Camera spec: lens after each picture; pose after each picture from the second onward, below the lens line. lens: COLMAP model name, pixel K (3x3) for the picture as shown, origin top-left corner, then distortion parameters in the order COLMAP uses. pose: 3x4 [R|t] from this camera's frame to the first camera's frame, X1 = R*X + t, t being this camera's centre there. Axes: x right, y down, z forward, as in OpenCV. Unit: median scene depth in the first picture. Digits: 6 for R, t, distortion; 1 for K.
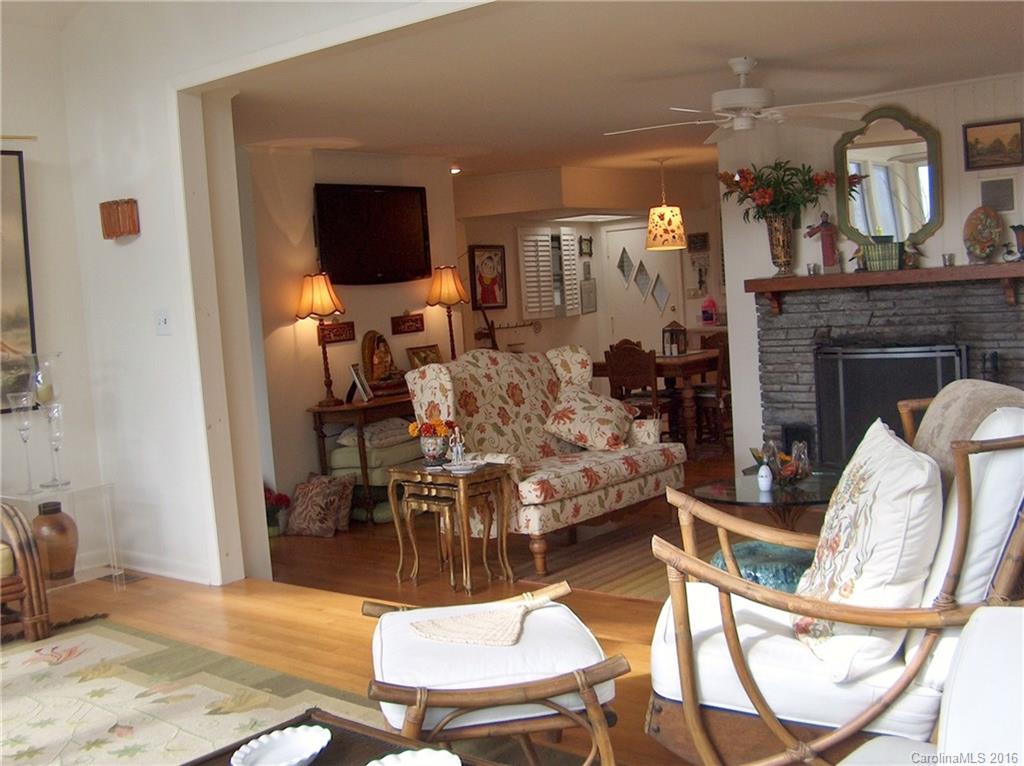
lens RADIAL K [[1080.2, 0, 522.9], [0, 1080.2, 384.4], [0, 0, 1]] dist [-0.121031, 0.000000]
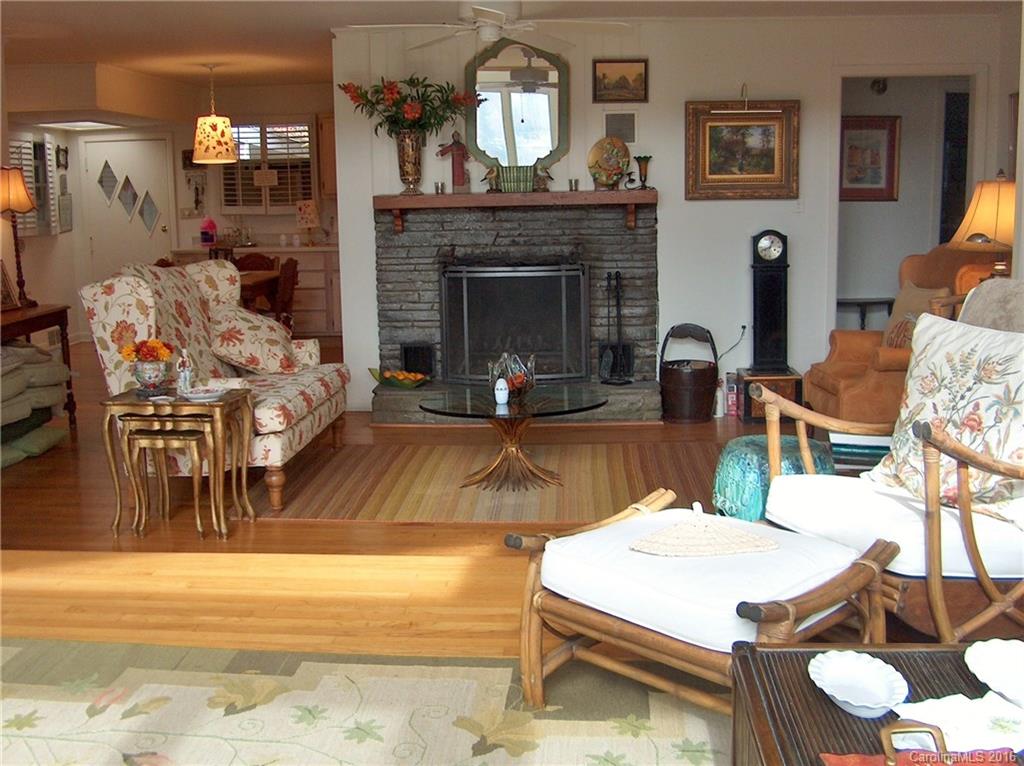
lens RADIAL K [[1080.2, 0, 483.8], [0, 1080.2, 384.2], [0, 0, 1]] dist [-0.121031, 0.000000]
pose [[0.831996, -0.043090, 0.553106, -0.270509], [0.008333, 0.997837, 0.065201, 0.011304], [-0.554720, -0.049638, 0.830555, 0.129047]]
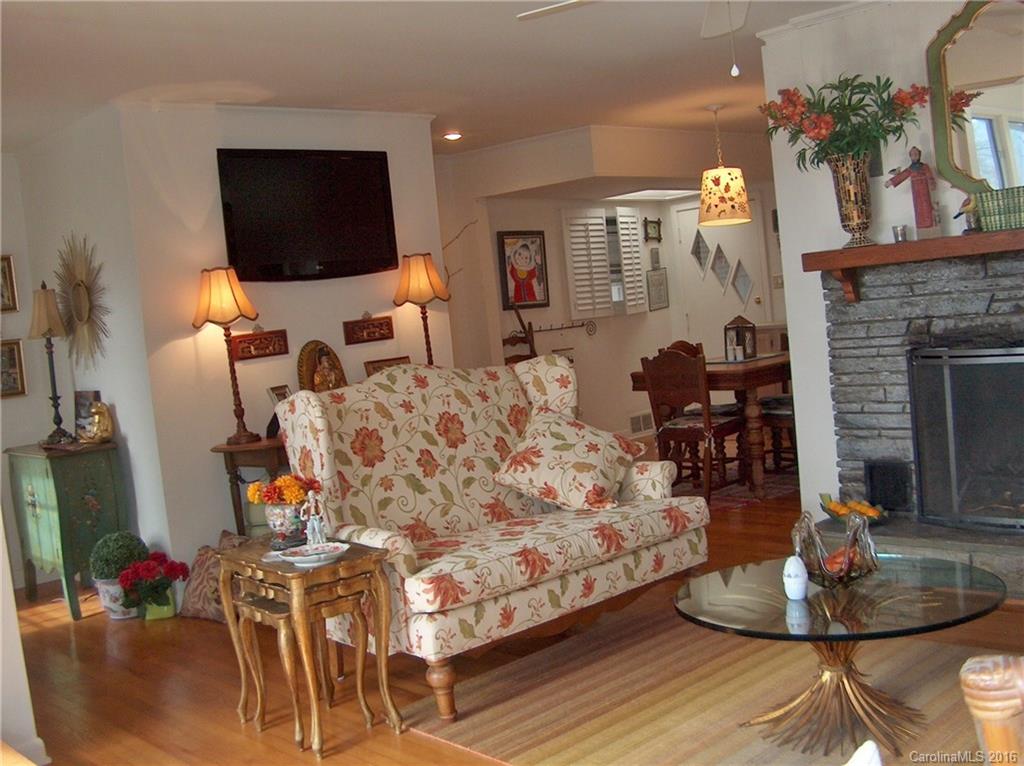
lens RADIAL K [[1080.2, 0, 516.4], [0, 1080.2, 382.1], [0, 0, 1]] dist [-0.121031, 0.000000]
pose [[0.990761, -0.022374, -0.133763, 0.119449], [0.021884, 0.999747, -0.005135, -0.015729], [0.133844, 0.002161, 0.991000, 0.306432]]
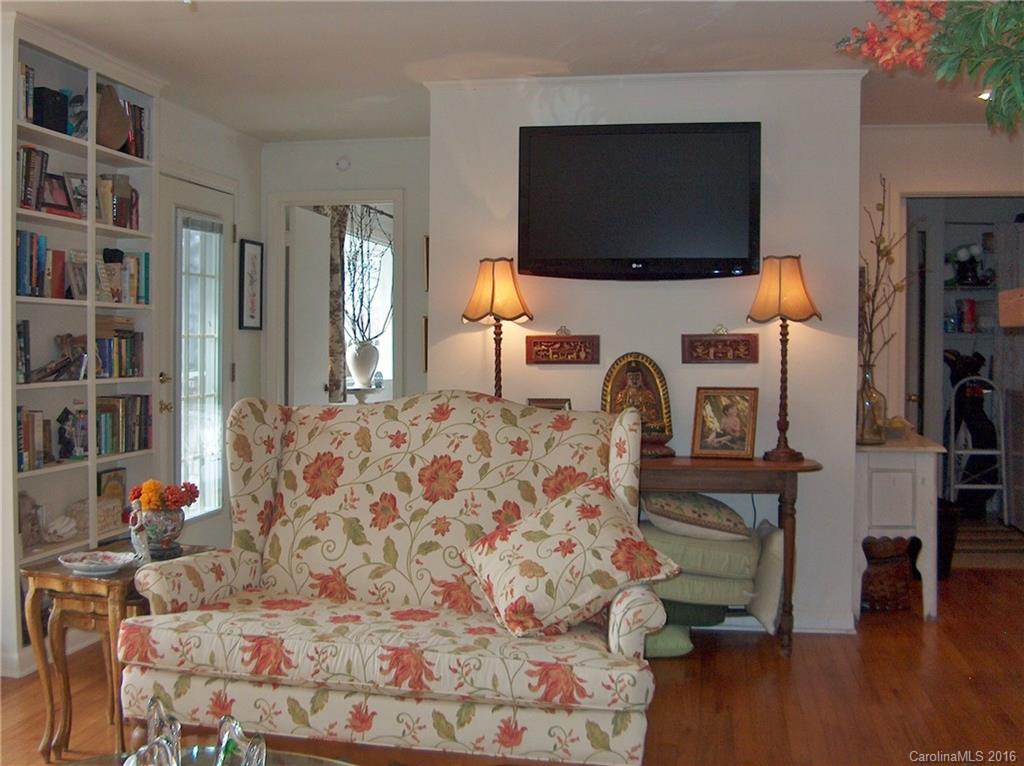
lens RADIAL K [[1080.2, 0, 480.8], [0, 1080.2, 407.6], [0, 0, 1]] dist [-0.121031, 0.000000]
pose [[0.433933, 0.123794, -0.892400, 0.457980], [-0.109311, 0.990432, 0.084240, -0.070519], [0.894289, 0.060994, 0.443313, 0.728599]]
